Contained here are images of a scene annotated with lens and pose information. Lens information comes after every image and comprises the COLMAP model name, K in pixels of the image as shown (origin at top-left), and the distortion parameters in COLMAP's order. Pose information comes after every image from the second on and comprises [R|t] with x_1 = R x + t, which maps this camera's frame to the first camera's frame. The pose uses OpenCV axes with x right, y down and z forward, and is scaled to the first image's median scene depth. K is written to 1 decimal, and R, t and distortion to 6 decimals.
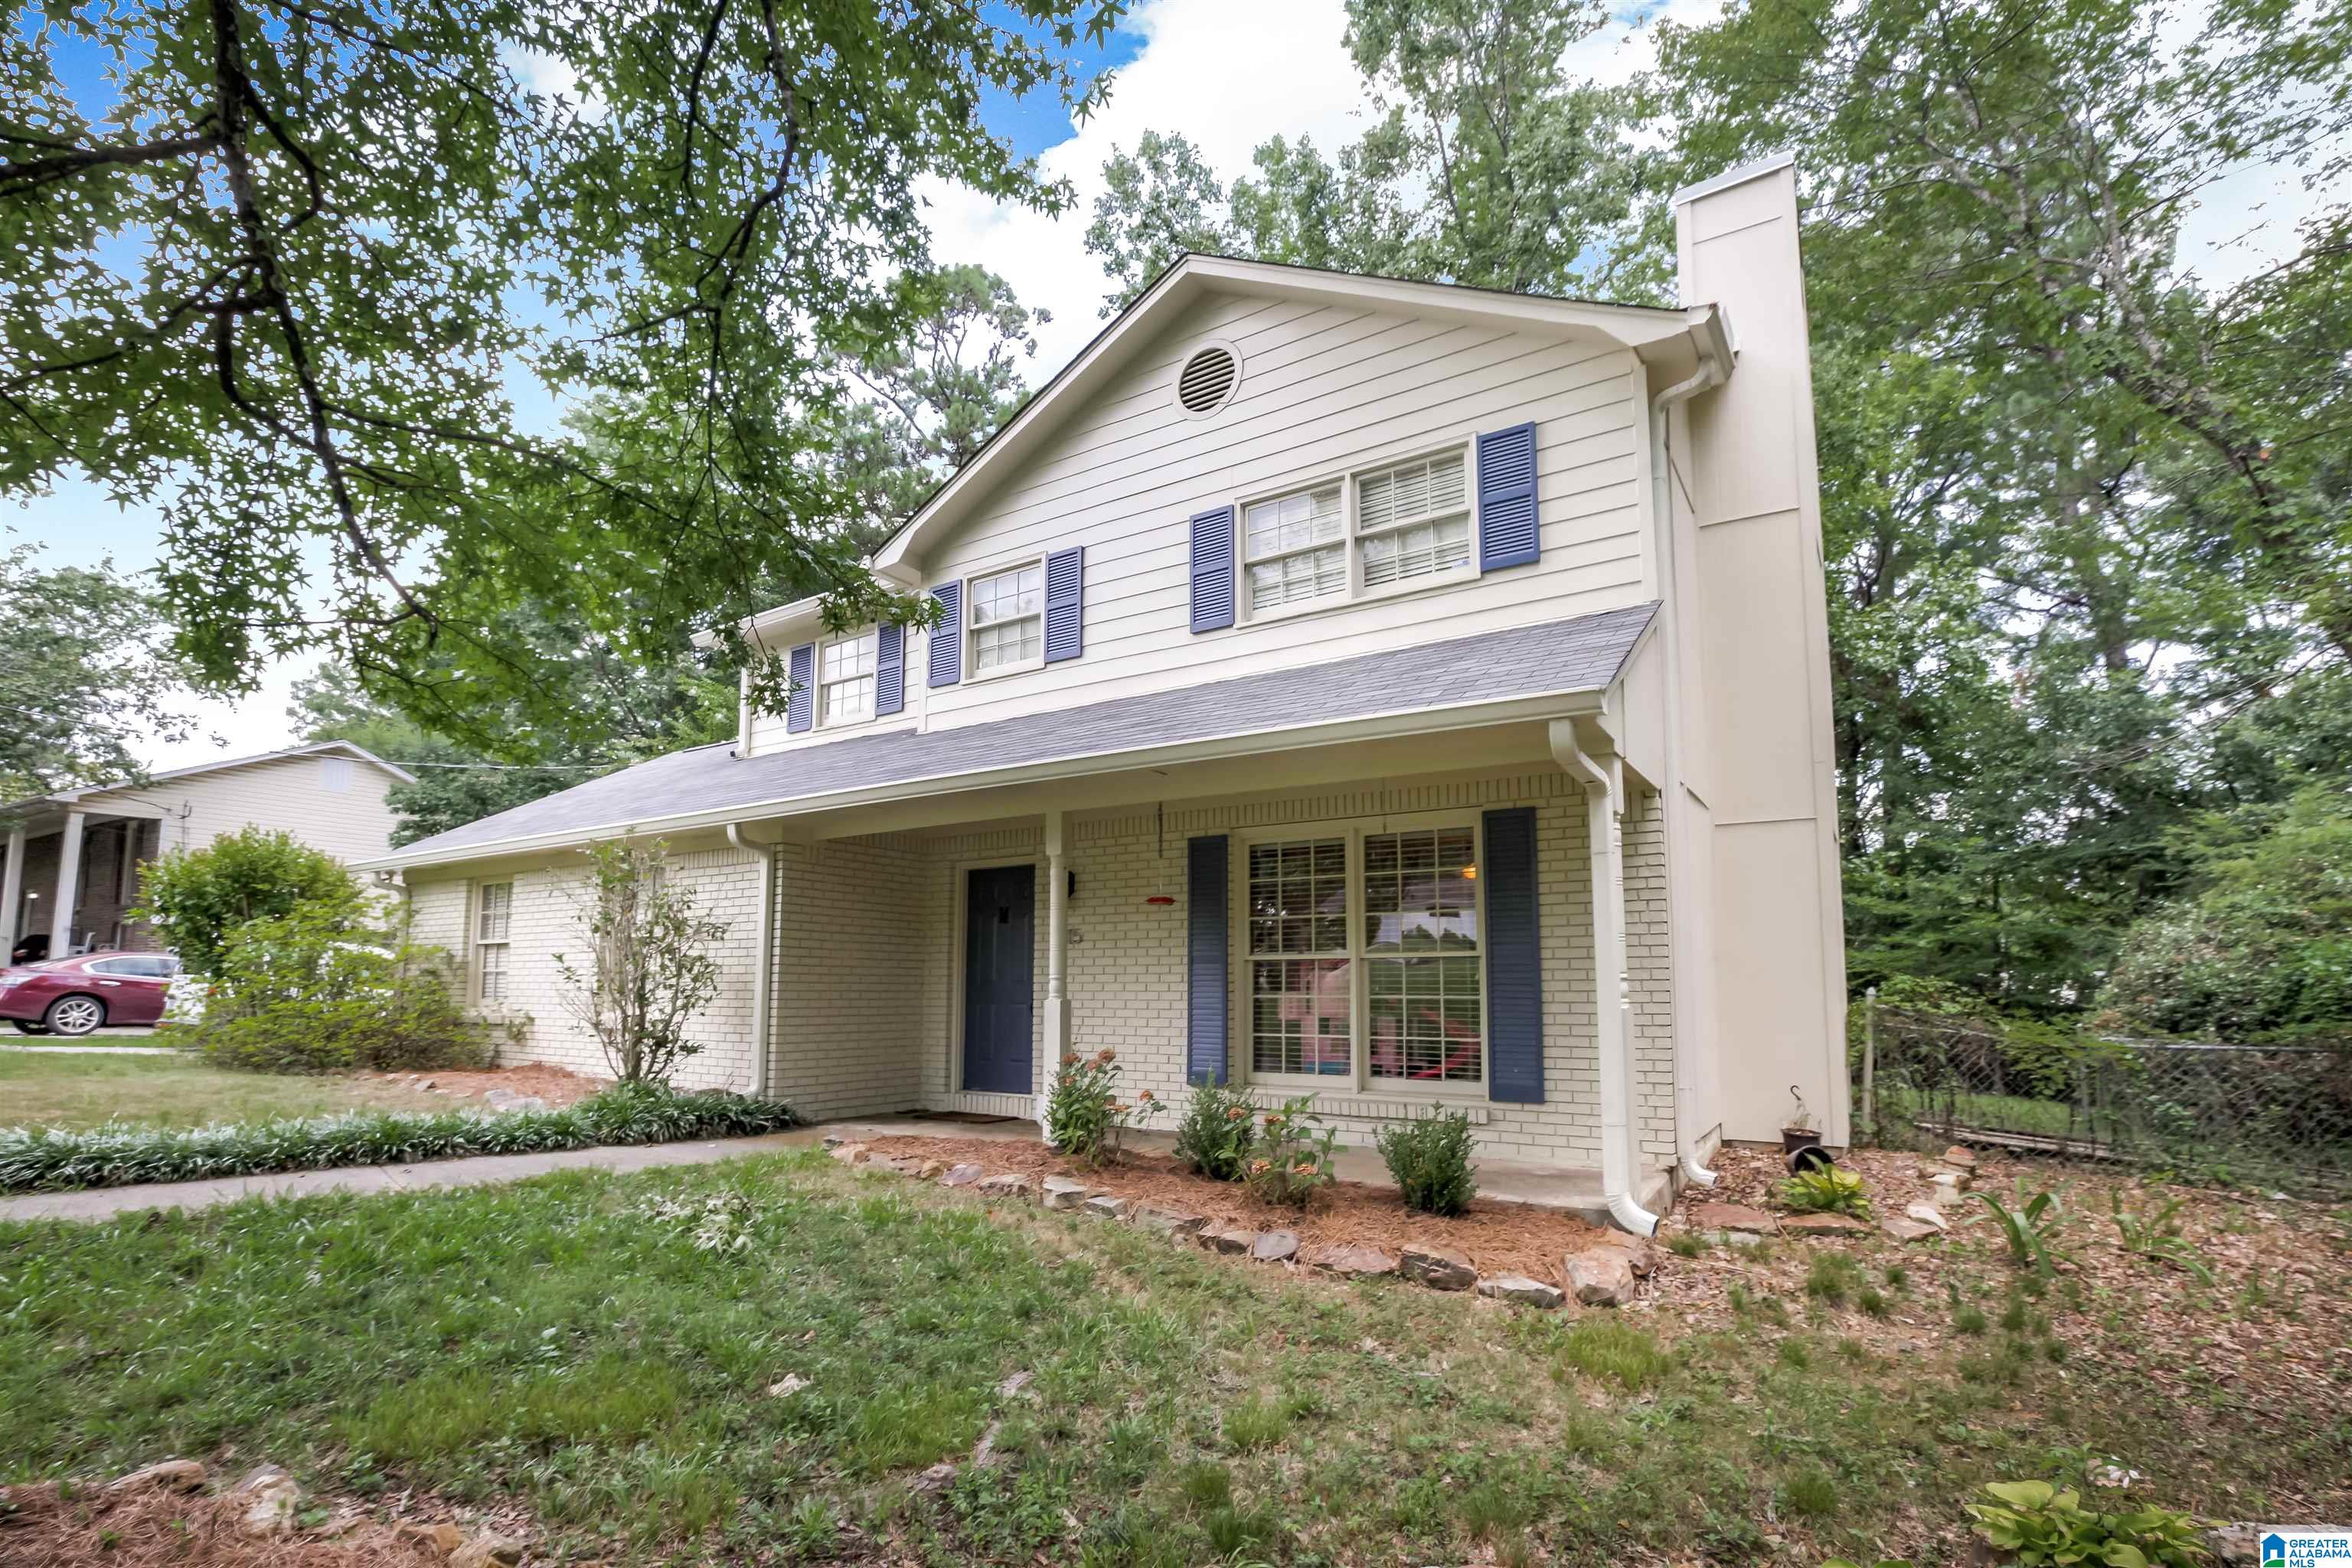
lens RADIAL K [[1105.7, 0, 1166.2], [0, 1105.7, 879.4], [0, 0, 1]] dist [-0.003000, -0.000126]
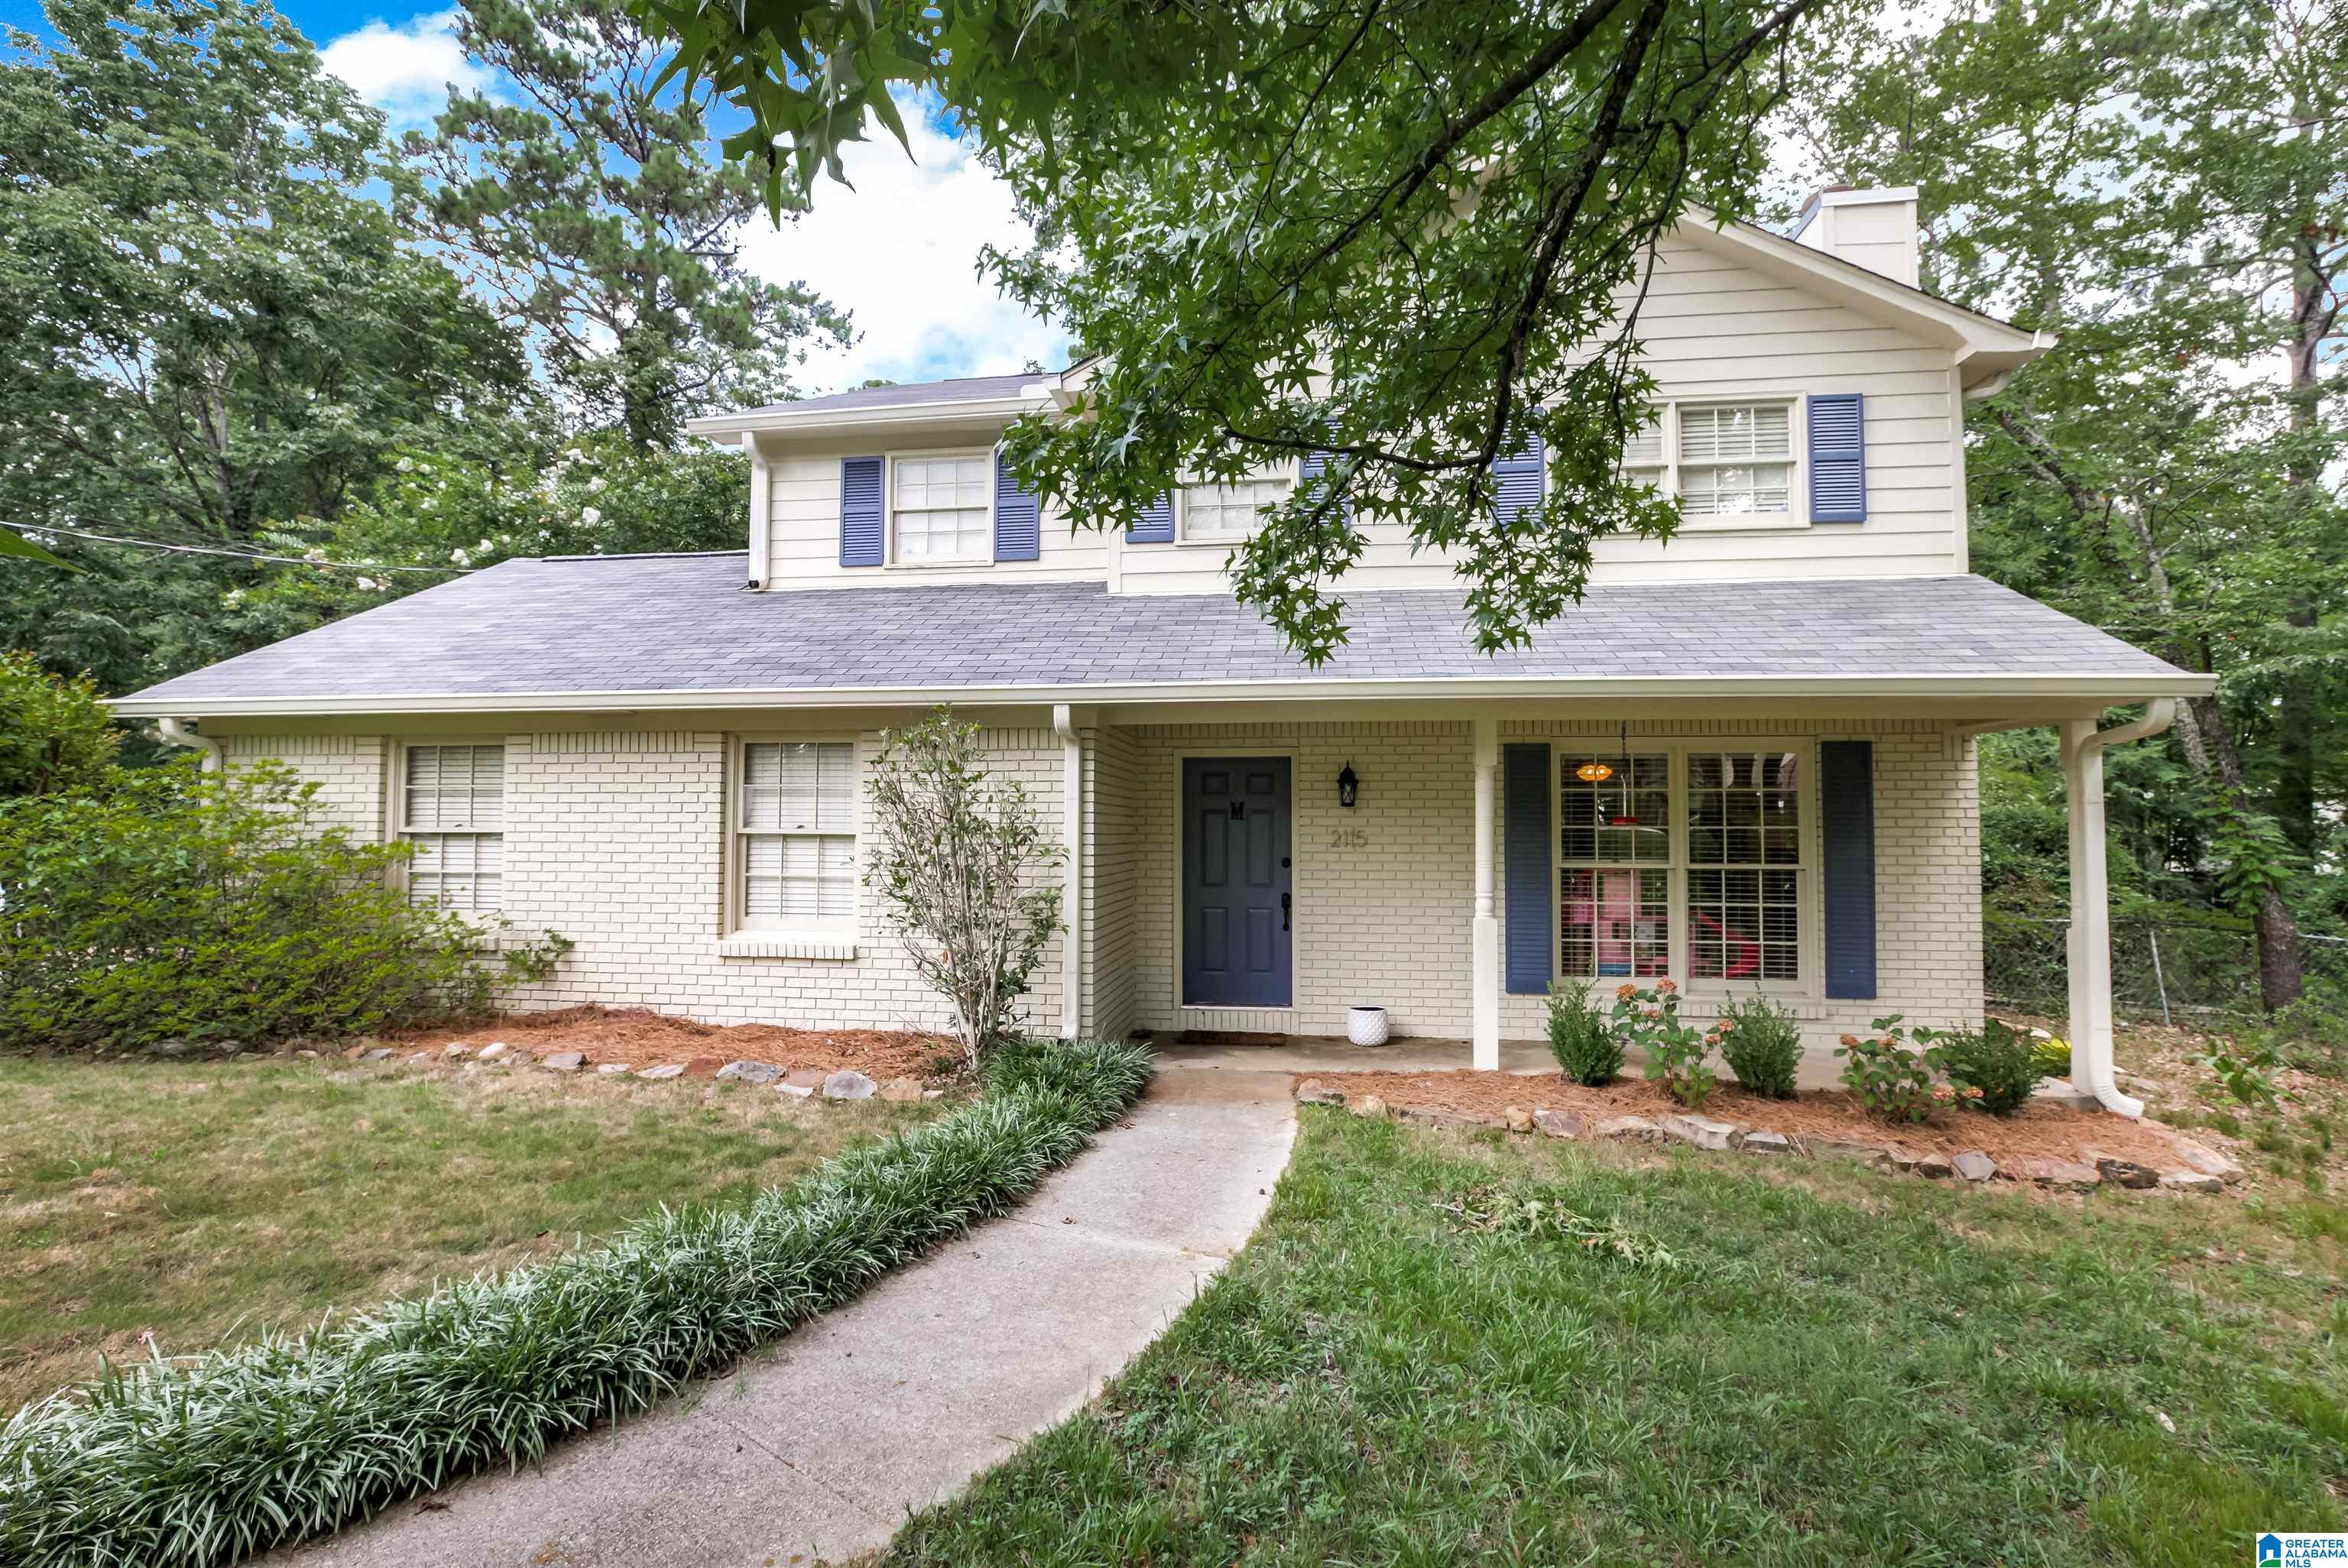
lens RADIAL K [[1086.7, 0, 1174.0], [0, 1086.7, 784.0], [0, 0, 1]] dist [0.000317, 0.000486]
pose [[0.891209, 0.017070, 0.453271, -0.750962], [-0.047454, 0.997317, 0.055745, -0.045666], [-0.451103, -0.071190, 0.889628, 0.293741]]
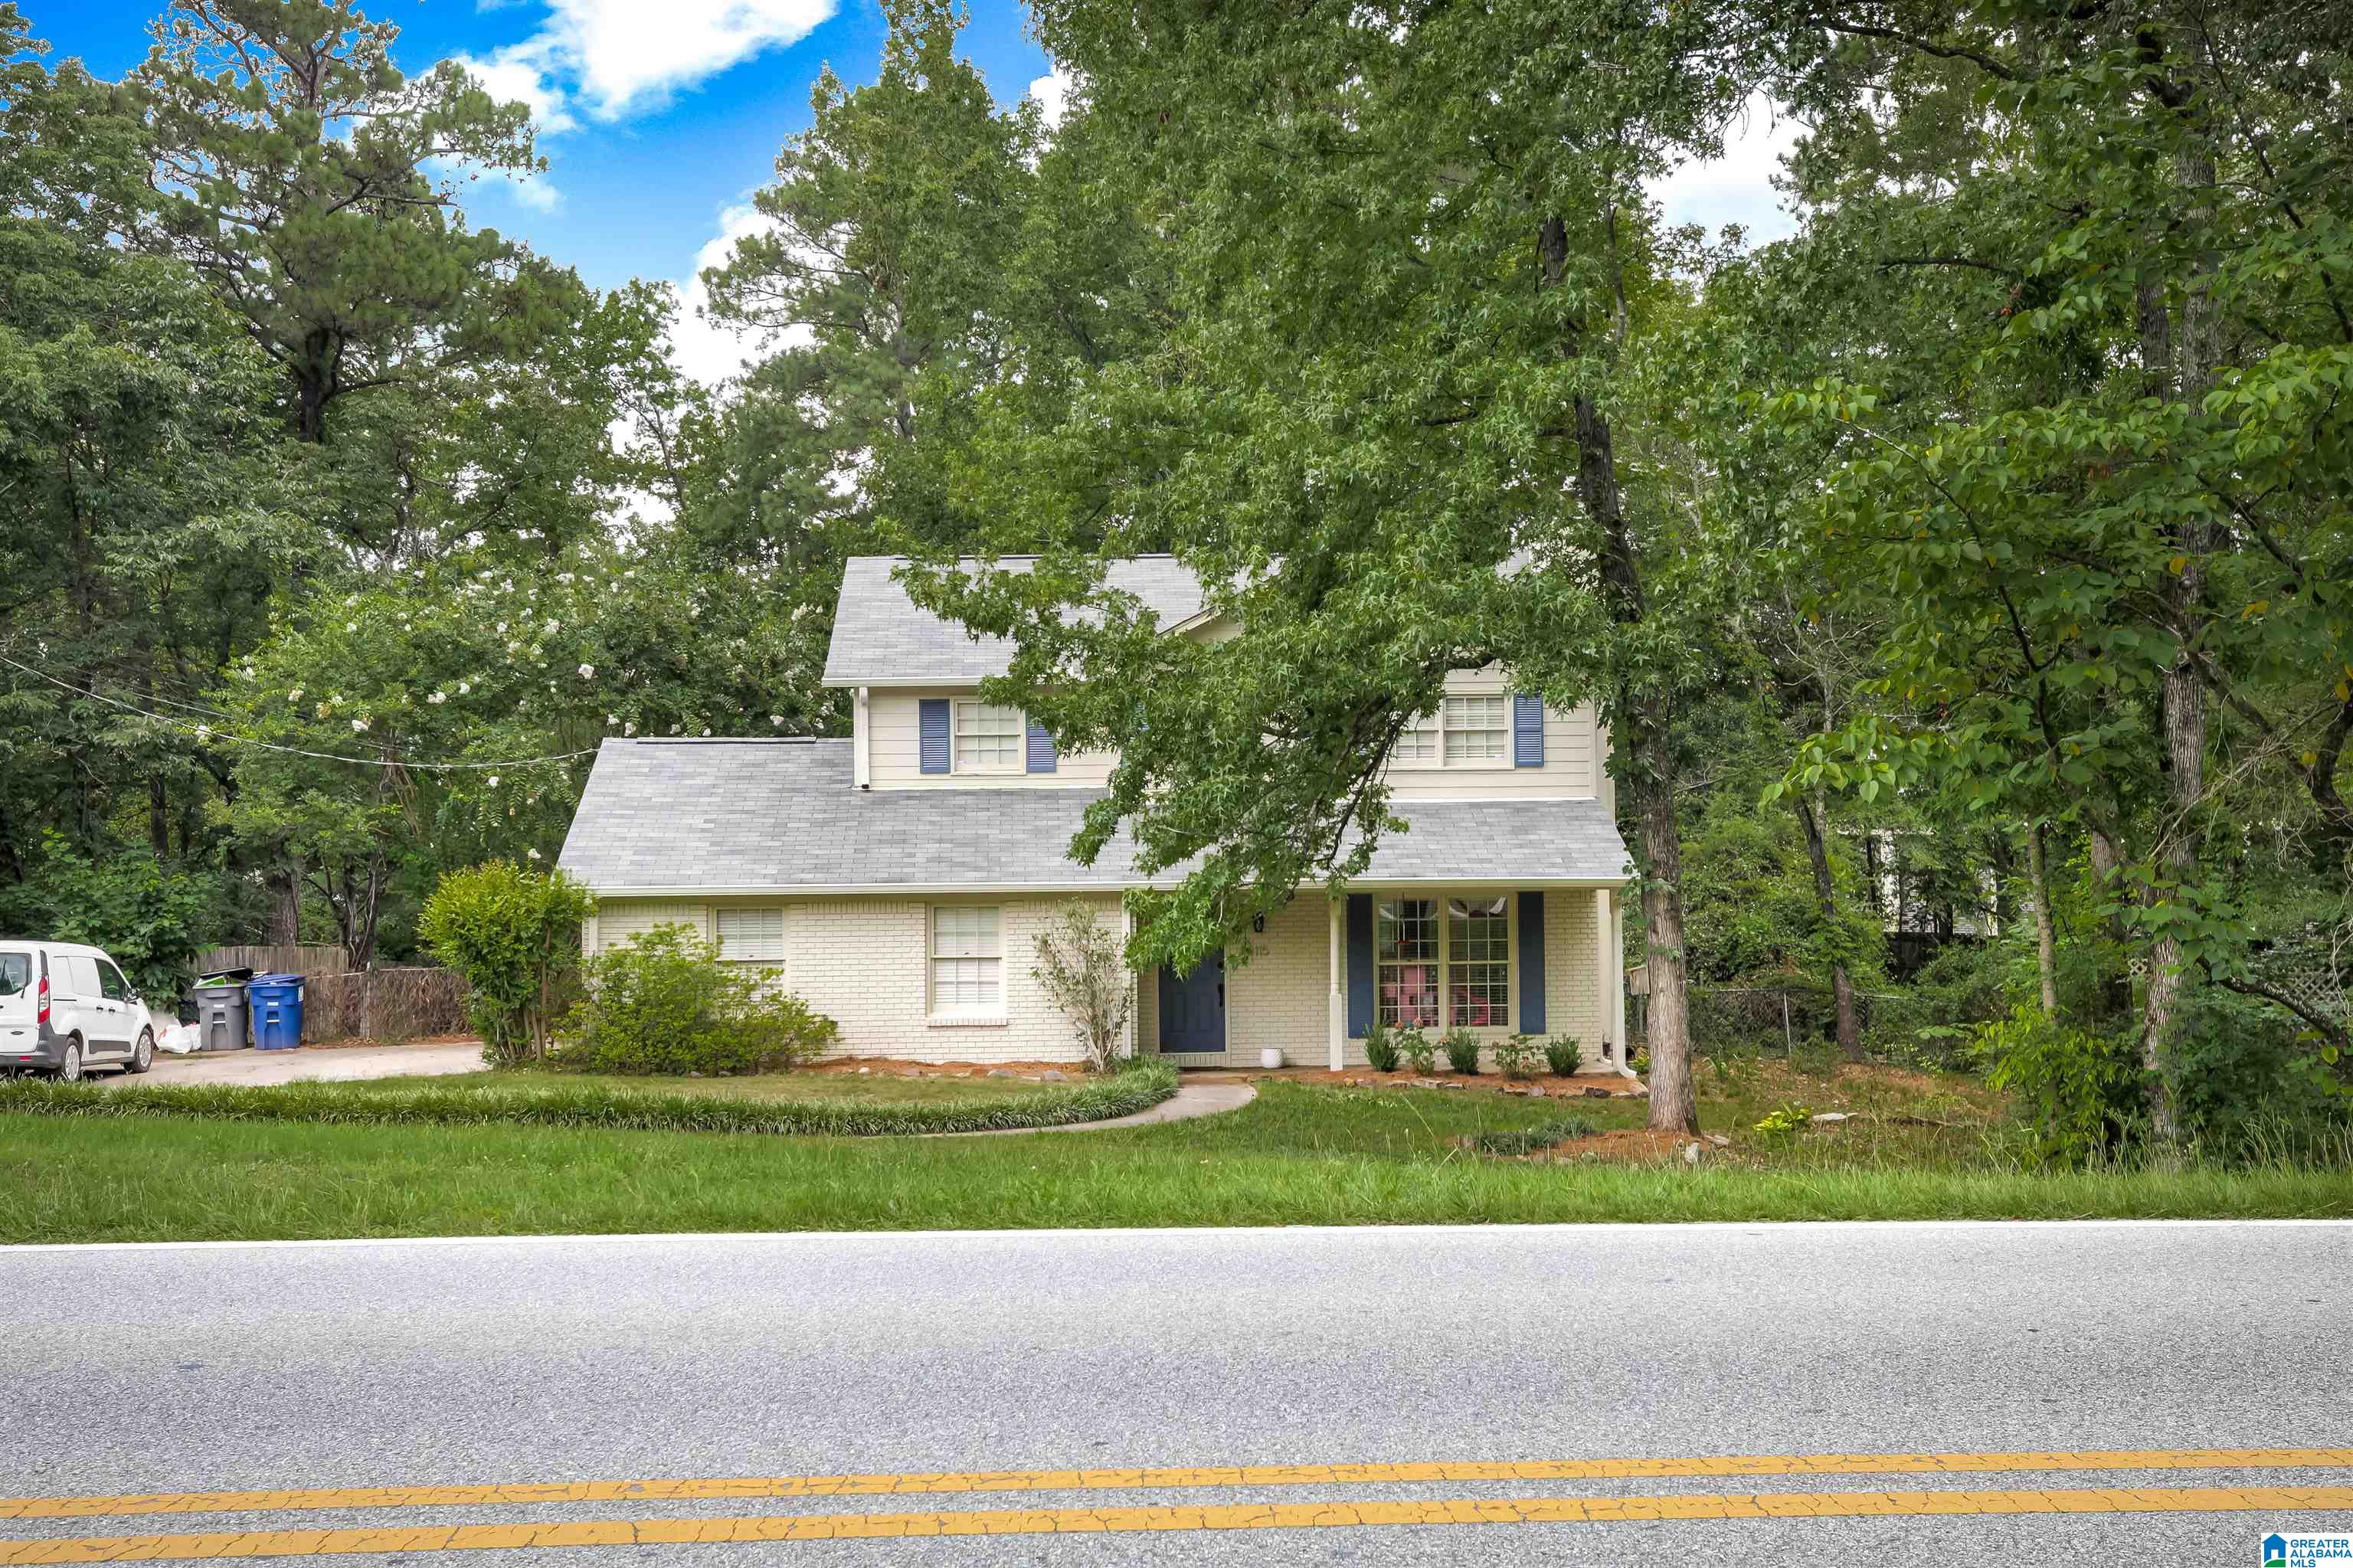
lens RADIAL K [[2581.4, 0, 1176.5], [0, 2581.4, 784.0], [0, 0, 1]] dist [0.140815, 0.000270]
pose [[0.779124, 0.003089, 0.626862, -2.955916], [-0.052671, 0.996774, 0.060553, -0.478171], [-0.624653, -0.080196, 0.776774, -2.113268]]
